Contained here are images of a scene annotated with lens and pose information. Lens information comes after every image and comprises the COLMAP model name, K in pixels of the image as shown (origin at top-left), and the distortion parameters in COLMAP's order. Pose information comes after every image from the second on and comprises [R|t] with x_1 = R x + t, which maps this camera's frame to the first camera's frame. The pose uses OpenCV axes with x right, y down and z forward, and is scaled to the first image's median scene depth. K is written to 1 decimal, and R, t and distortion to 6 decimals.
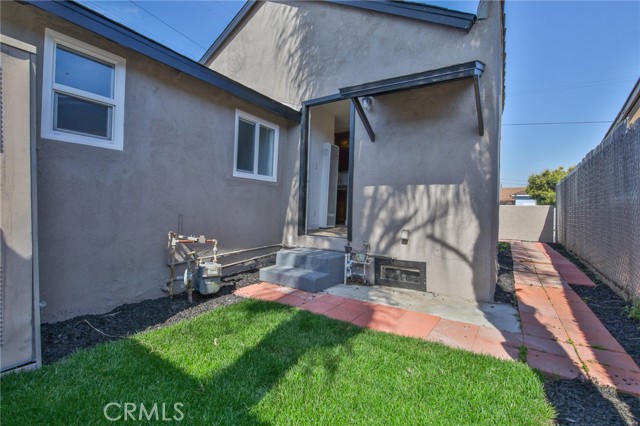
lens RADIAL K [[293.5, 0, 324.5], [0, 293.5, 209.3], [0, 0, 1]] dist [-0.006277, -0.009208]
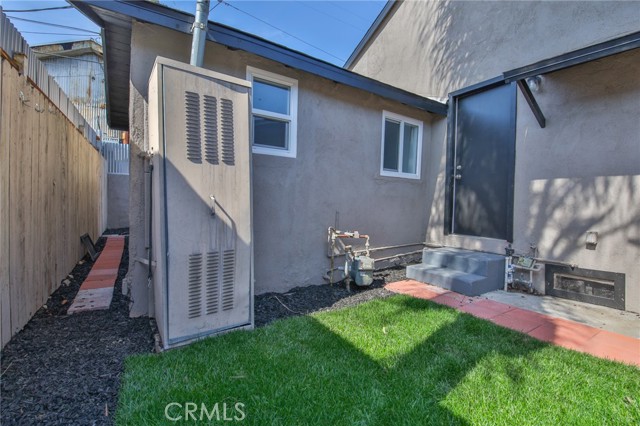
lens RADIAL K [[293.5, 0, 318.7], [0, 293.5, 210.3], [0, 0, 1]] dist [-0.006277, -0.009208]
pose [[0.912817, 0.002900, -0.408359, -0.101883], [0.001408, 0.999946, 0.010249, 0.000139], [0.408367, -0.009931, 0.912764, -0.050395]]
